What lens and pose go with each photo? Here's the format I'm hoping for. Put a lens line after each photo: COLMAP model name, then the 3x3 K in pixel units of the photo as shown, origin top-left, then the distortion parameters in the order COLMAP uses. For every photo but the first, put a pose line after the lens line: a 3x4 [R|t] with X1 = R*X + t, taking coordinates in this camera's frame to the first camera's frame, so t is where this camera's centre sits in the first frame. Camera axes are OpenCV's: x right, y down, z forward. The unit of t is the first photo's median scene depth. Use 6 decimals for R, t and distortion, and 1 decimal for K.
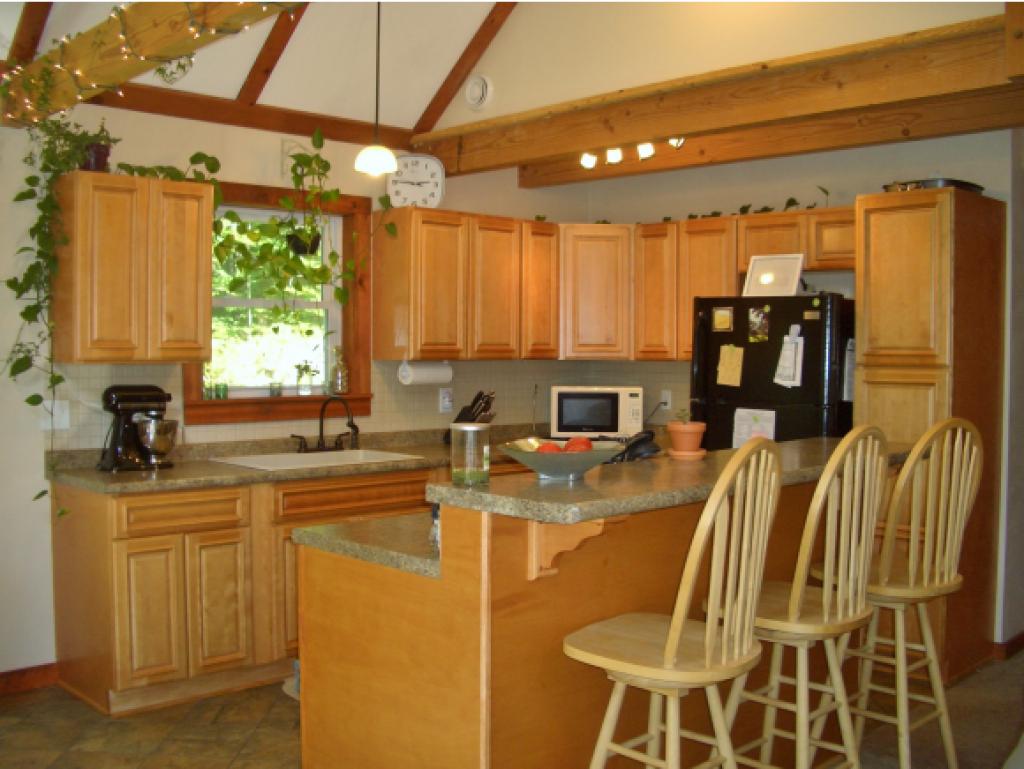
lens RADIAL K [[1070.4, 0, 509.4], [0, 1070.4, 395.9], [0, 0, 1]] dist [-0.218867, 0.205413]
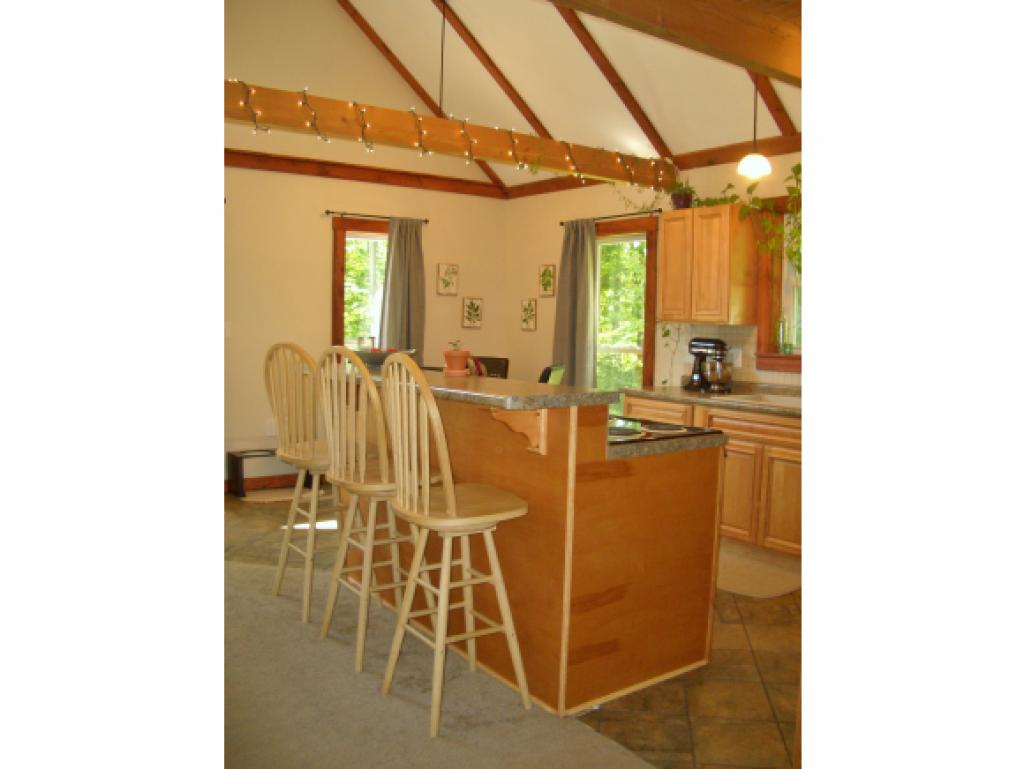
lens RADIAL K [[792.2, 0, 515.6], [0, 792.2, 394.8], [0, 0, 1]] dist [-0.168426, 0.005950]
pose [[-0.130703, 0.078644, -0.988297, 0.845347], [-0.067896, 0.993798, 0.088061, -0.010135], [0.989094, 0.078611, -0.124553, 0.845135]]
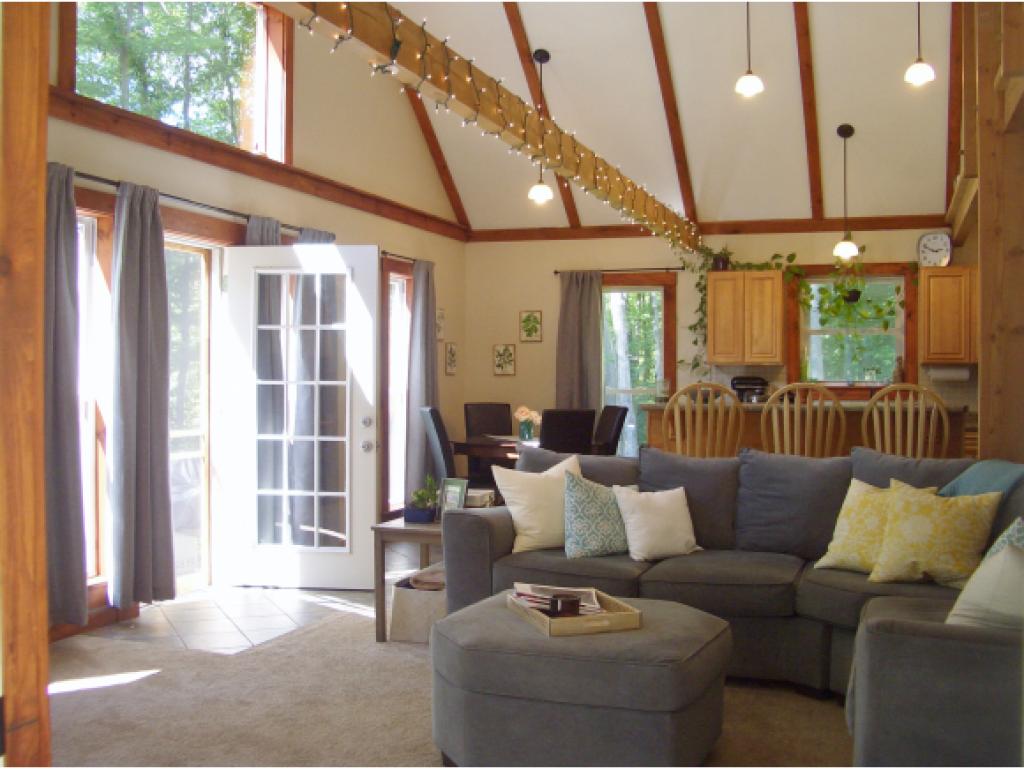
lens RADIAL K [[1070.4, 0, 509.4], [0, 1070.4, 395.9], [0, 0, 1]] dist [-0.218867, 0.205413]
pose [[0.444329, 0.009903, -0.895809, 1.181625], [-0.036784, 0.999297, -0.007198, 0.054567], [0.895108, 0.036150, 0.444381, -0.267612]]
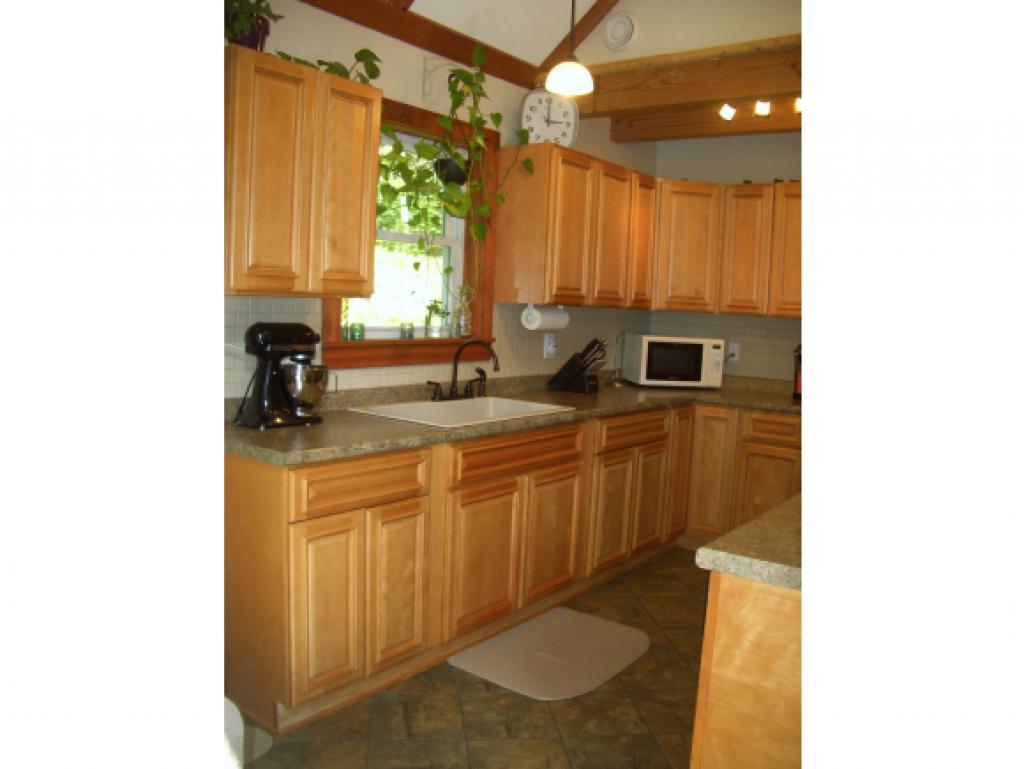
lens RADIAL K [[792.2, 0, 515.6], [0, 792.2, 394.8], [0, 0, 1]] dist [-0.168426, 0.005950]
pose [[0.987524, 0.020576, 0.156118, -0.264691], [-0.032321, 0.996803, 0.073071, -0.004575], [-0.154115, -0.077205, 0.985032, 0.350826]]
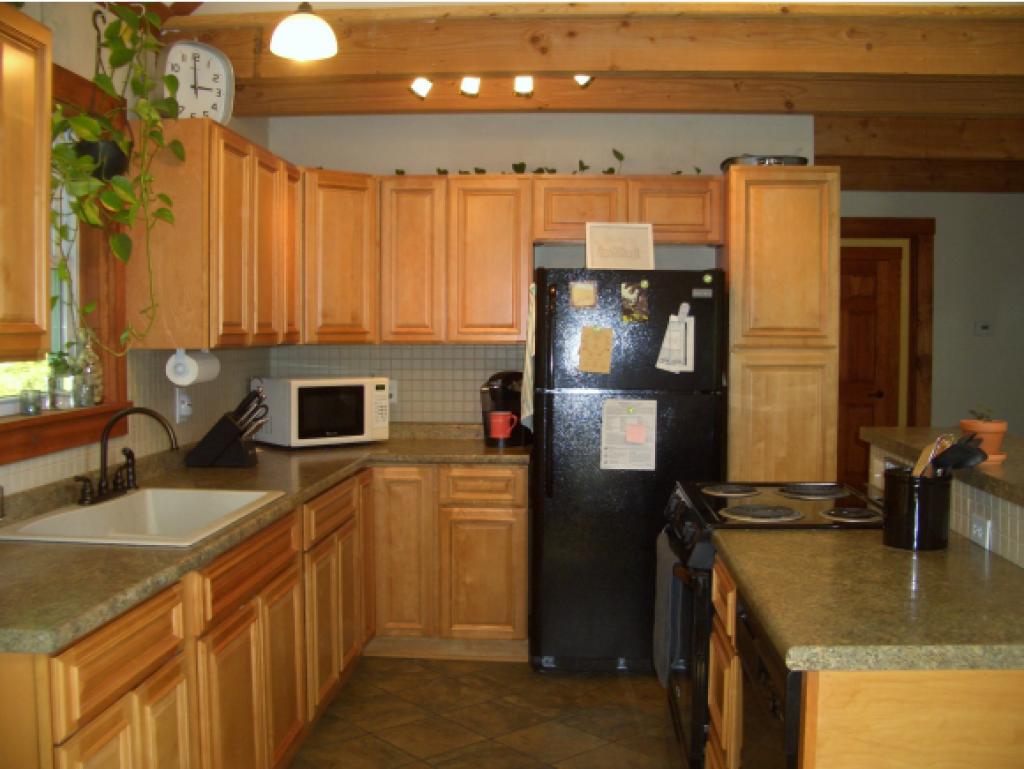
lens RADIAL K [[1059.2, 0, 512.0], [0, 1059.2, 384.5], [0, 0, 1]] dist [-0.246689, 0.334466]
pose [[0.742826, -0.036187, 0.668506, -0.453232], [0.028662, 0.999342, 0.022247, -0.023285], [-0.668871, 0.002635, 0.743374, 0.453309]]
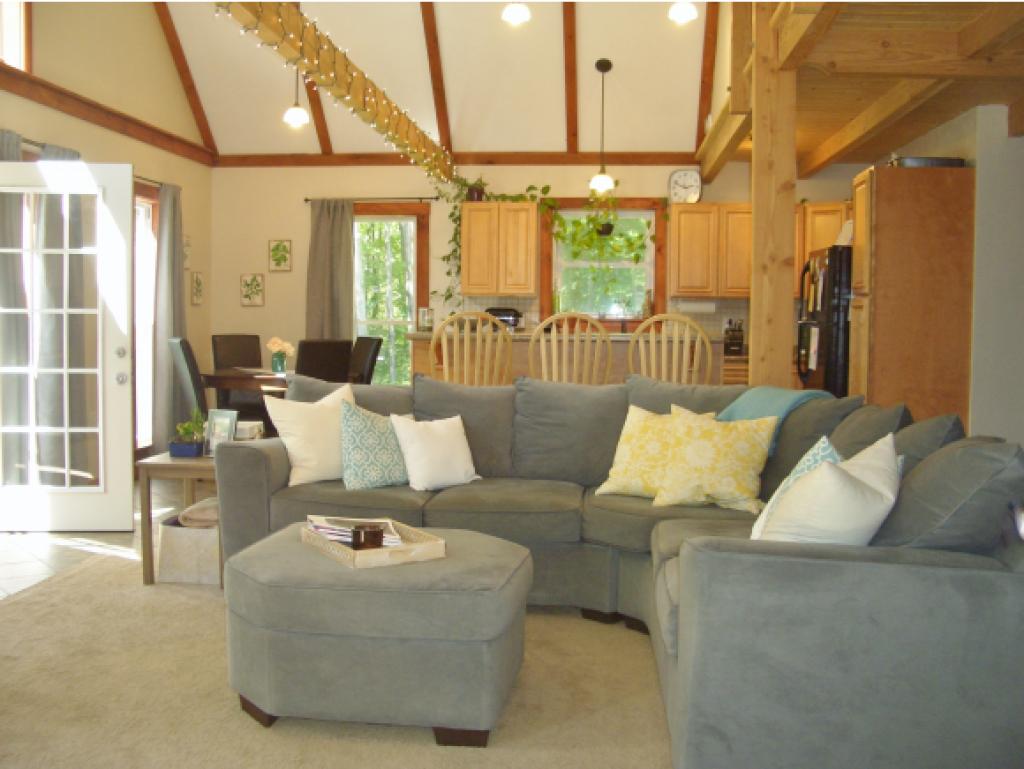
lens RADIAL K [[1070.4, 0, 509.4], [0, 1070.4, 395.9], [0, 0, 1]] dist [-0.218867, 0.205413]
pose [[0.654536, 0.057558, -0.753837, 1.136081], [-0.037204, 0.998342, 0.043924, 0.063687], [0.755115, -0.000704, 0.655592, -0.290668]]
